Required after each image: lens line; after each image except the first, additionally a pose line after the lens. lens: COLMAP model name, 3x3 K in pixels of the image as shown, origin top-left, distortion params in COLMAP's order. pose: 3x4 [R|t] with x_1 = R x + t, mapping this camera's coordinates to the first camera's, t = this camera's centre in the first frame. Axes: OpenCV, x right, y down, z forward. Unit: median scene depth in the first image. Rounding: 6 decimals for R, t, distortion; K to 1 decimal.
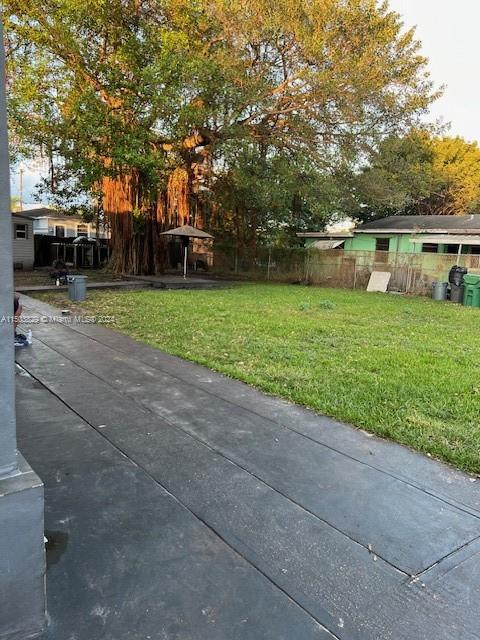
lens RADIAL K [[478.4, 0, 245.0], [0, 478.4, 317.9], [0, 0, 1]] dist [0.047118, -0.061344]
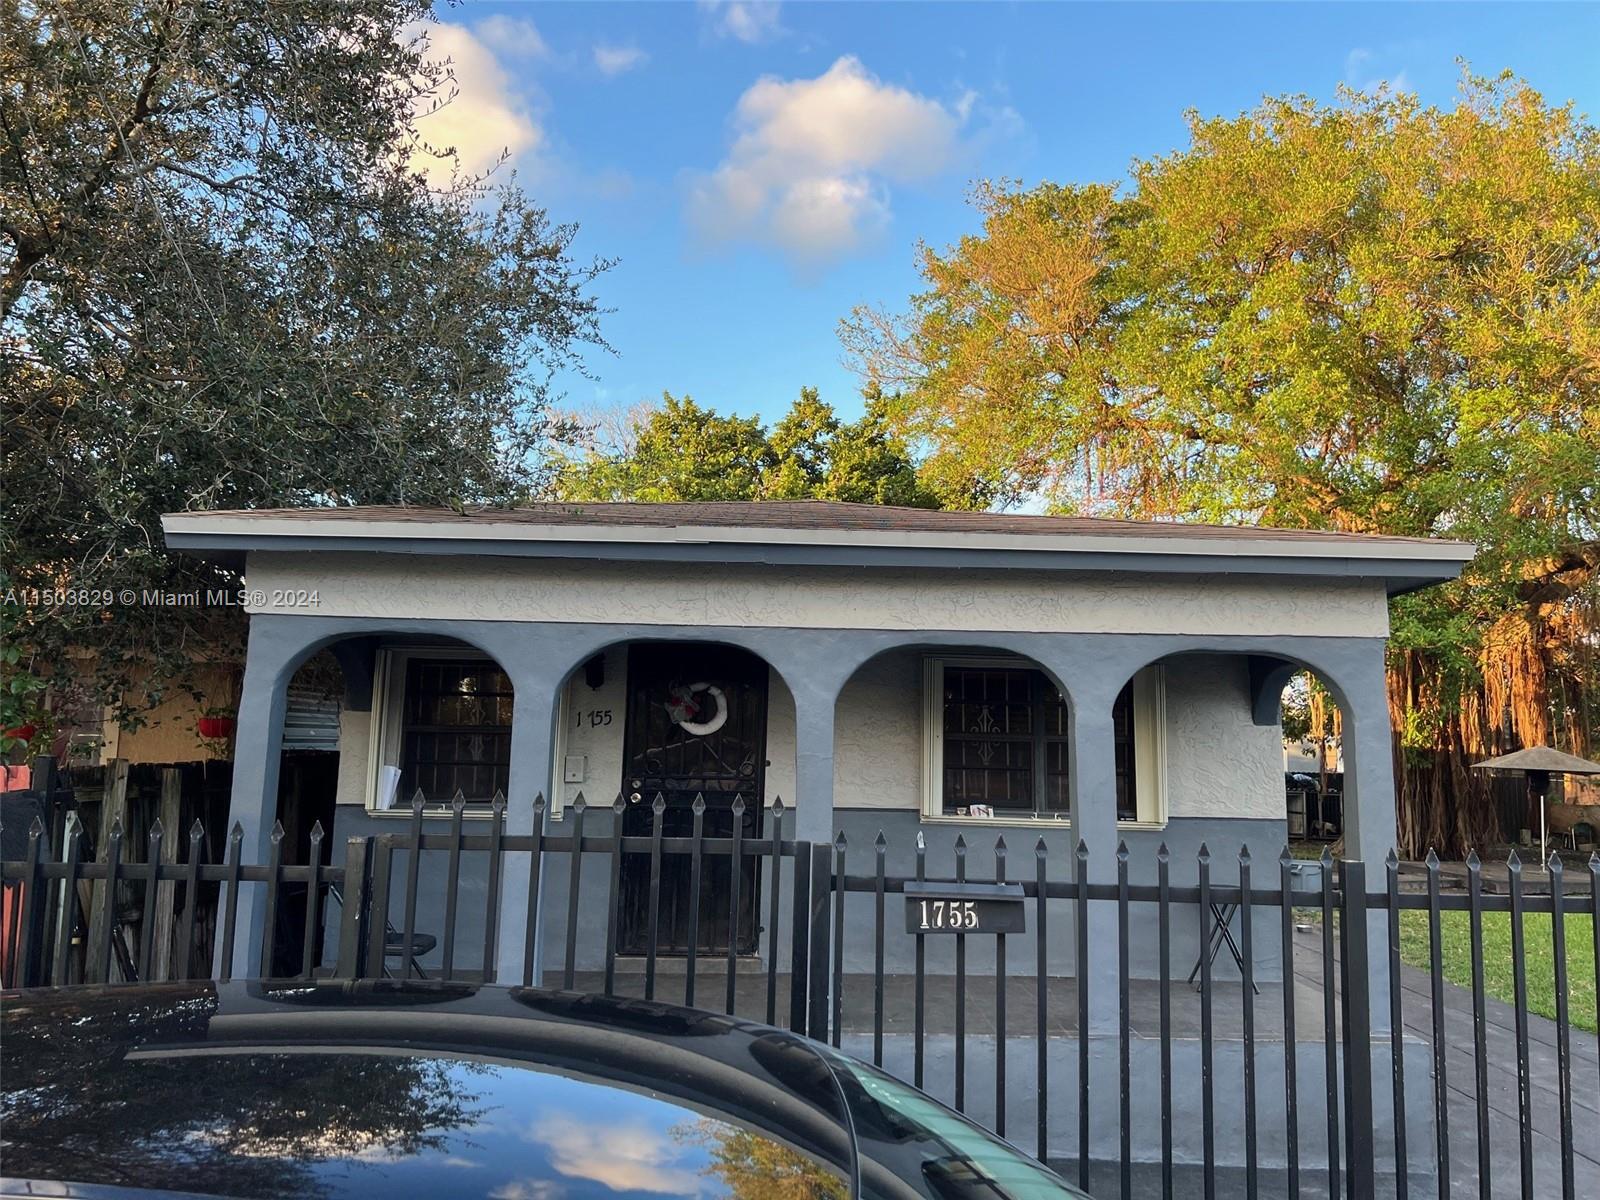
lens RADIAL K [[1259.3, 0, 836.4], [0, 1259.3, 606.5], [0, 0, 1]] dist [0.024531, 0.010085]
pose [[0.810776, -0.097314, -0.577210, 0.064361], [-0.066191, 0.964518, -0.255586, 0.034267], [0.581601, 0.245429, 0.775567, -0.490662]]
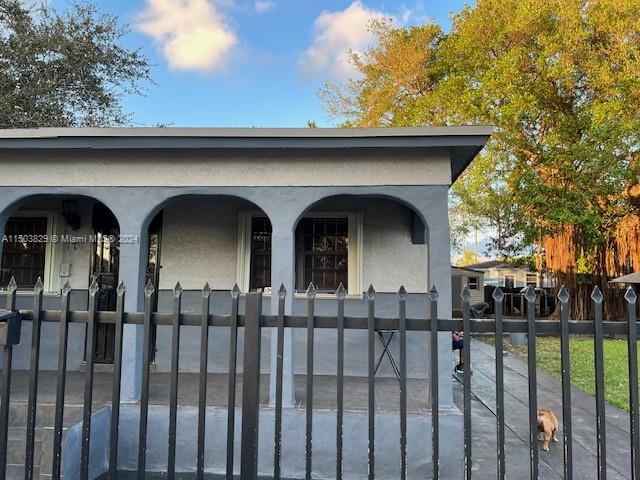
lens RADIAL K [[478.4, 0, 316.7], [0, 478.4, 245.5], [0, 0, 1]] dist [0.047118, -0.061344]
pose [[0.730826, -0.086955, -0.677003, 0.105184], [-0.080569, 0.973928, -0.212067, 0.015815], [0.677792, 0.209529, 0.704766, -0.190080]]
